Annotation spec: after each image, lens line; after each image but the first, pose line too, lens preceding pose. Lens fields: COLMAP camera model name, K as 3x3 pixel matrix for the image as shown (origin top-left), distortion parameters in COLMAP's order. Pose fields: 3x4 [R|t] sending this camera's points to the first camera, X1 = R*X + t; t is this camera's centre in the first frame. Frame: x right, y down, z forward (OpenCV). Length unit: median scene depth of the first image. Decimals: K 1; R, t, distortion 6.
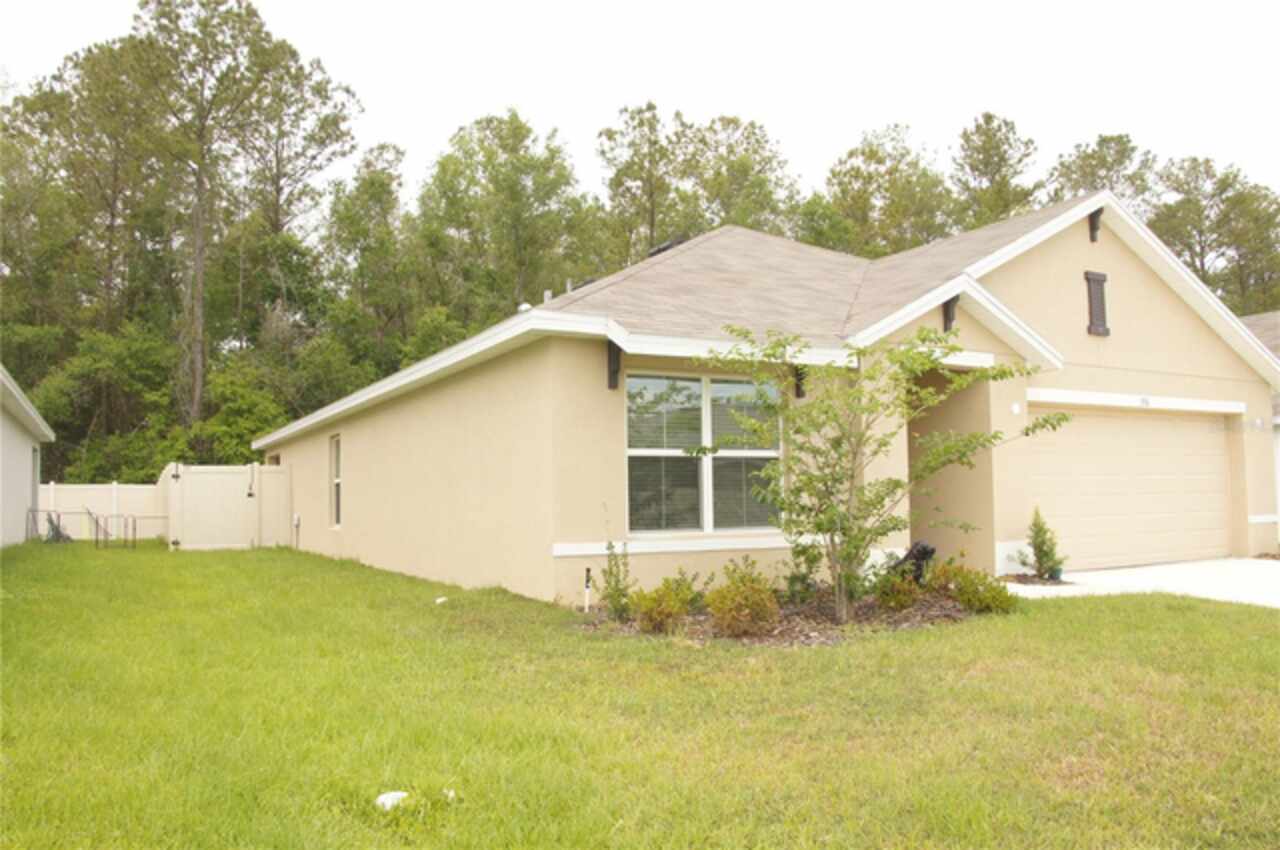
lens RADIAL K [[975.6, 0, 640.0], [0, 975.6, 425.0], [0, 0, 1]] dist [0.001010, 0.003511]
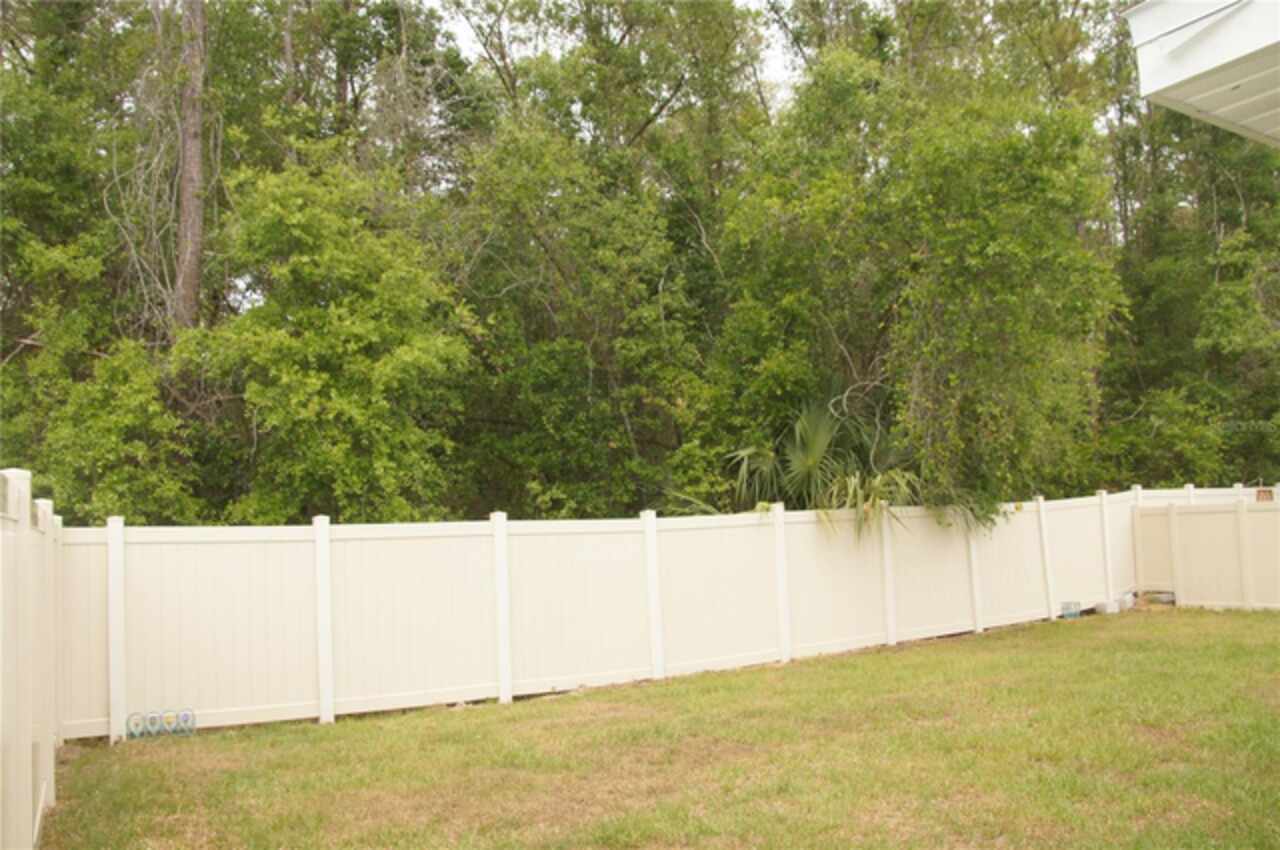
lens RADIAL K [[975.6, 0, 640.0], [0, 975.6, 425.0], [0, 0, 1]] dist [0.001010, 0.003511]
pose [[0.999184, -0.004349, 0.040161, -0.320575], [0.005959, 0.999180, -0.040041, 0.043393], [-0.039954, 0.040248, 0.998391, 0.678764]]
